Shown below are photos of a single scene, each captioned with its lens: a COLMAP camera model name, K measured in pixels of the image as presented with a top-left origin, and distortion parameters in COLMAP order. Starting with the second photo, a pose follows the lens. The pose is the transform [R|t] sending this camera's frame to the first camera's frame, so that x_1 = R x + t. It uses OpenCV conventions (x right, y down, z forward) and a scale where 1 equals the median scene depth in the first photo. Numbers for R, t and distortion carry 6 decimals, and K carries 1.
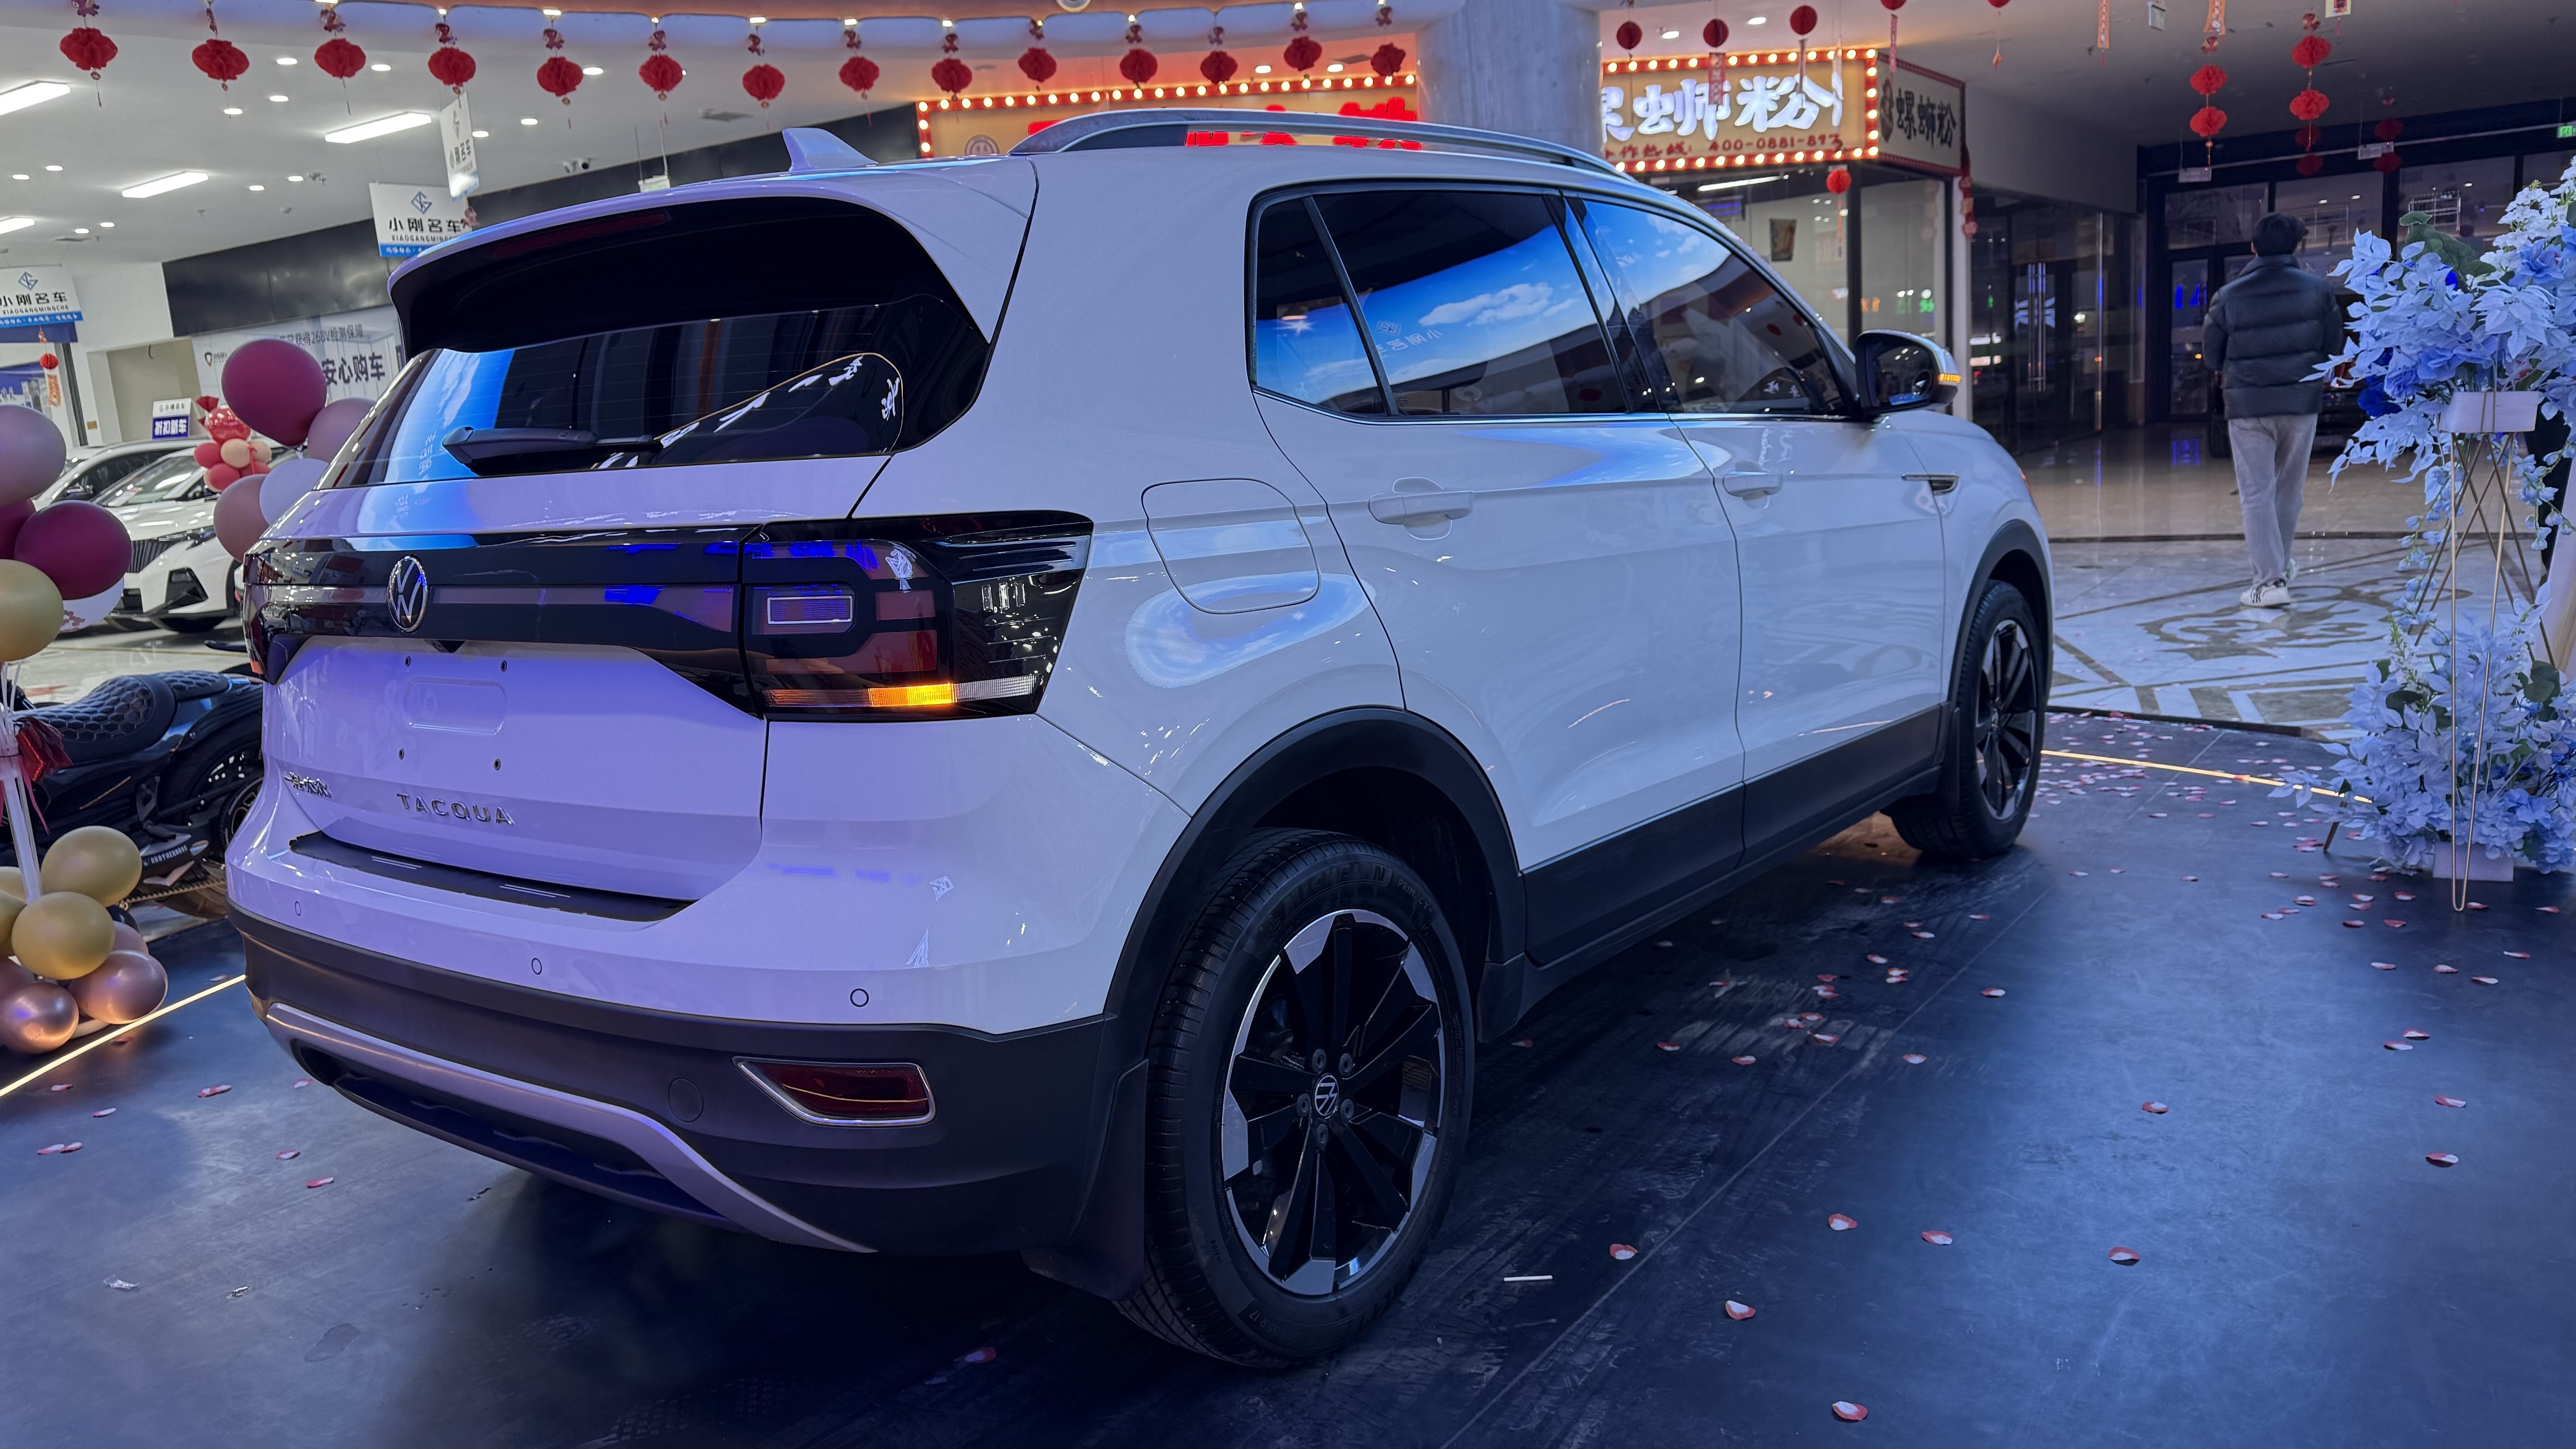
lens RADIAL K [[1884.2, 0, 1292.7], [0, 1884.2, 734.7], [0, 0, 1]] dist [0.033467, -0.002804]
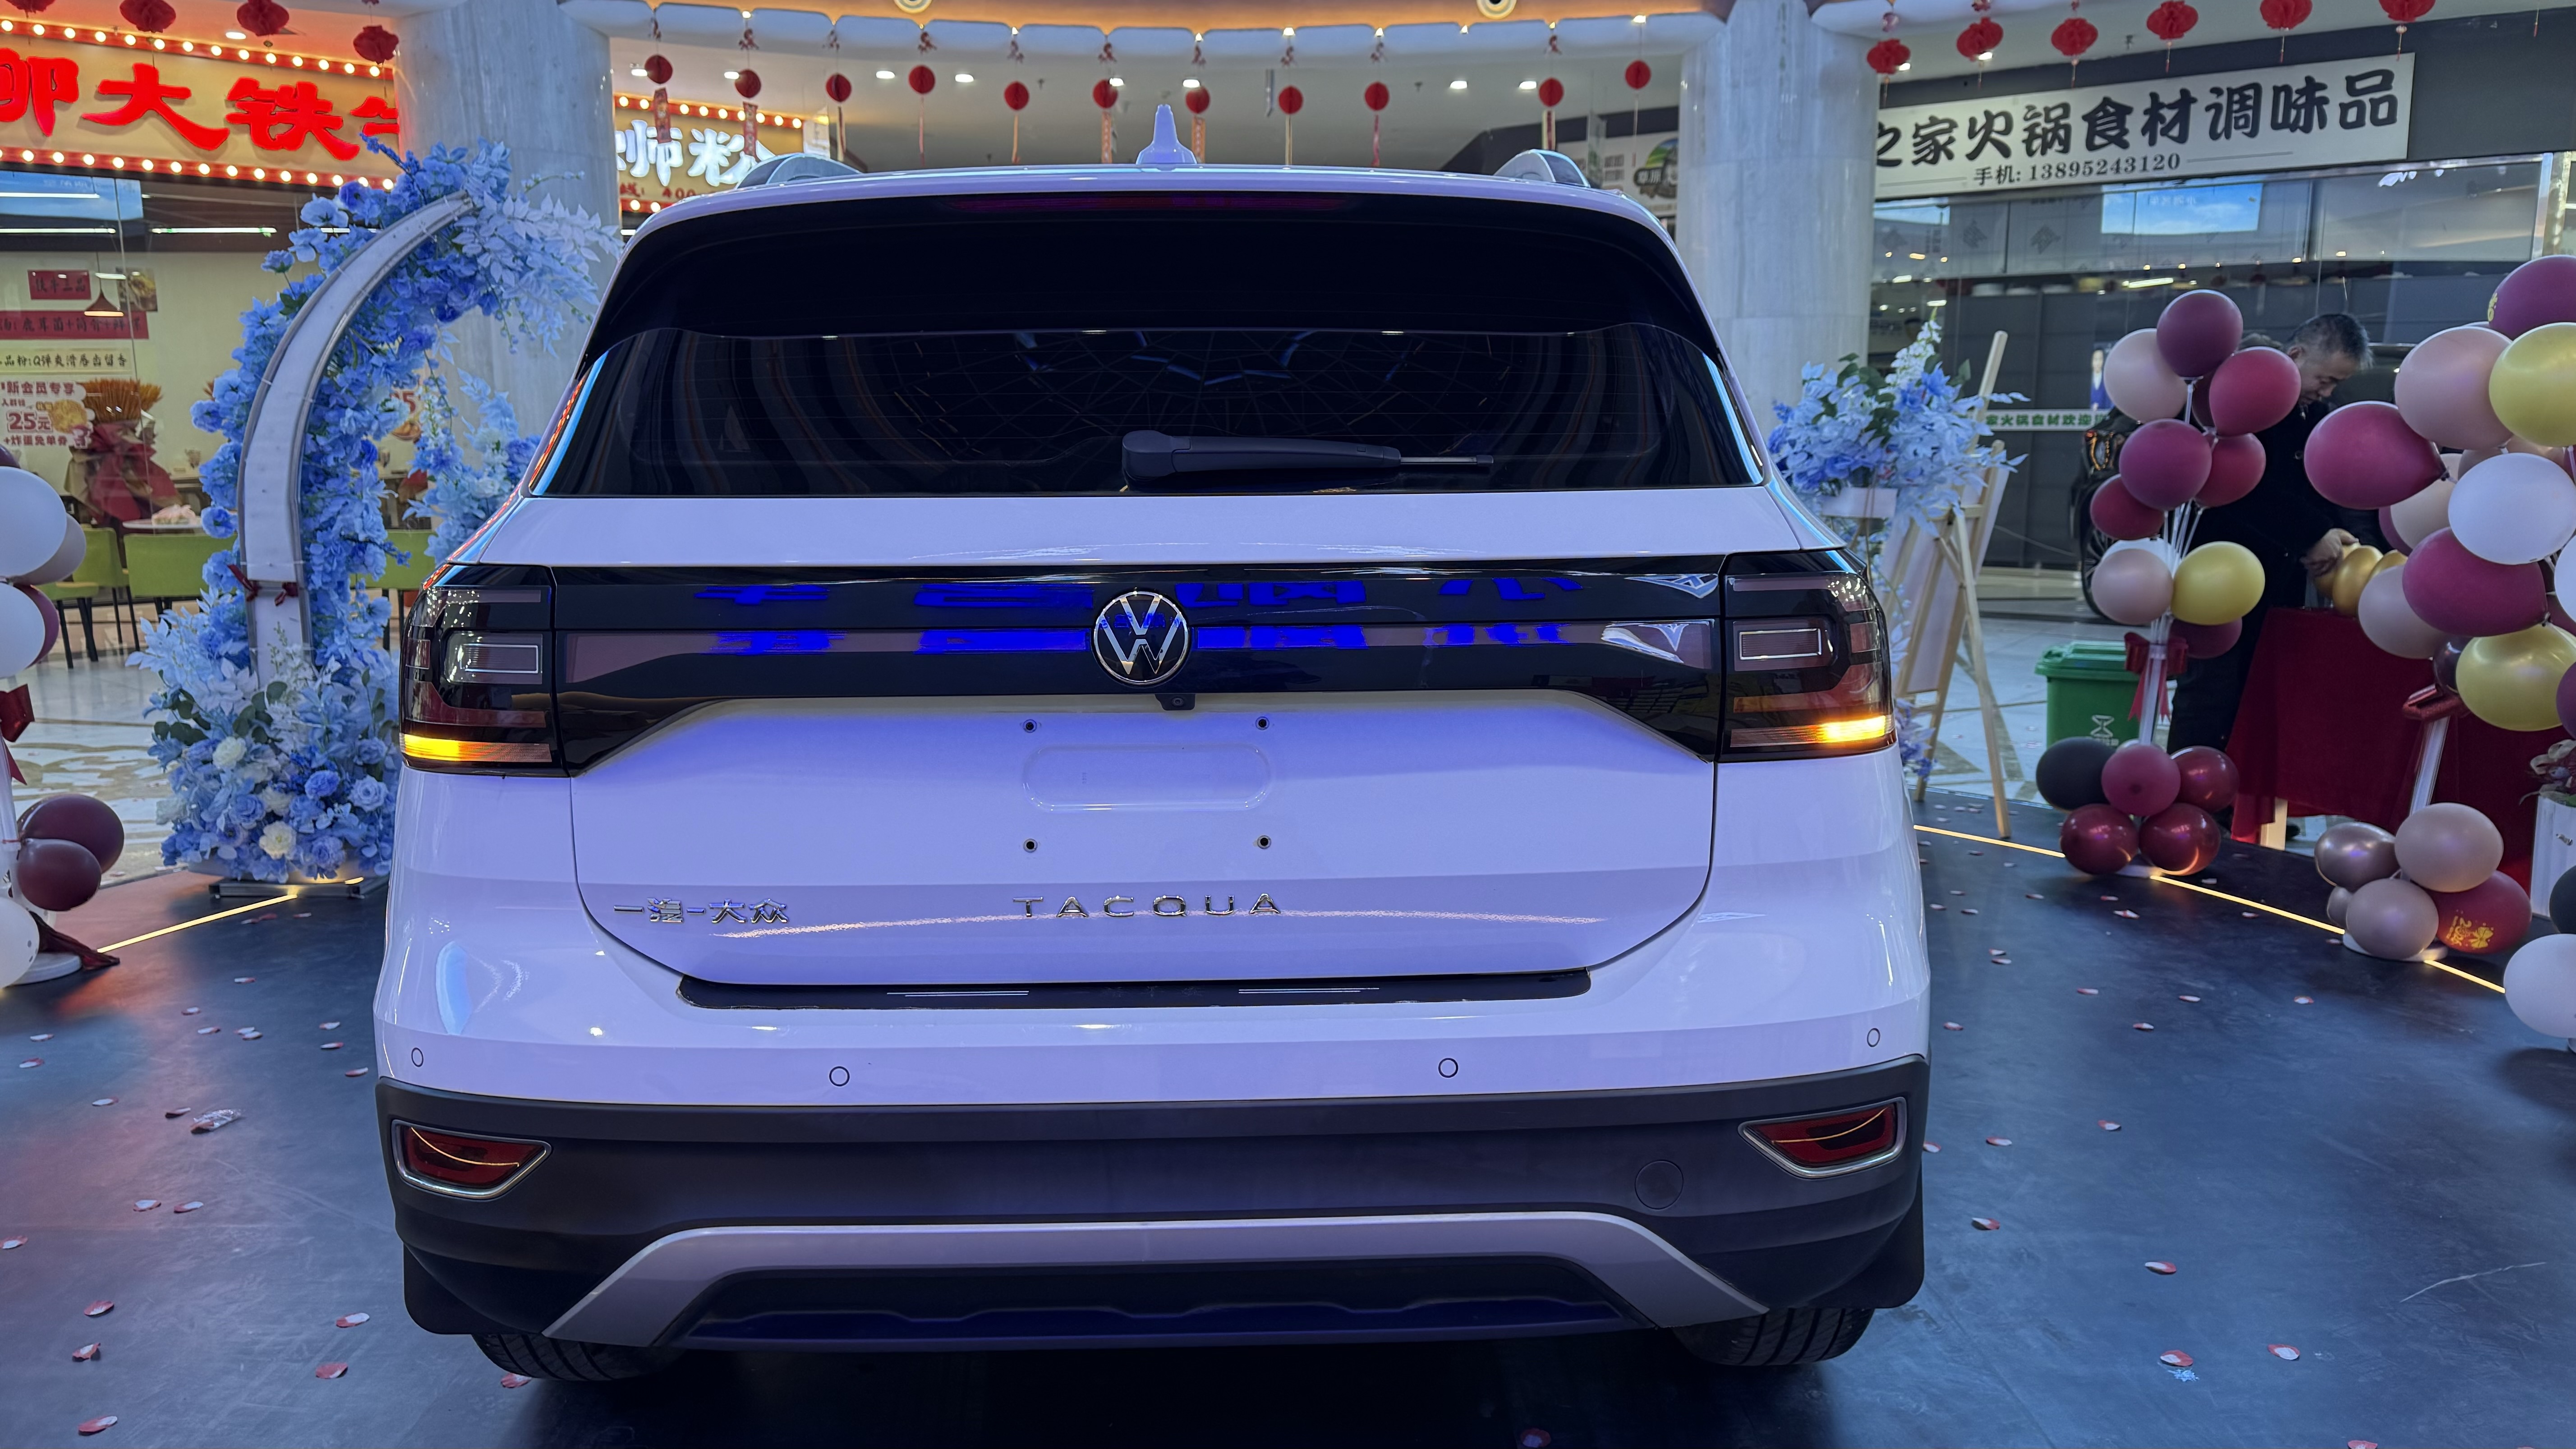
lens RADIAL K [[1884.2, 0, 1290.3], [0, 1884.2, 718.8], [0, 0, 1]] dist [0.033467, -0.002804]
pose [[0.782919, -0.033623, 0.621214, -0.176000], [0.058545, 0.998089, -0.019764, -0.004021], [-0.619363, 0.051843, 0.783391, 0.066785]]
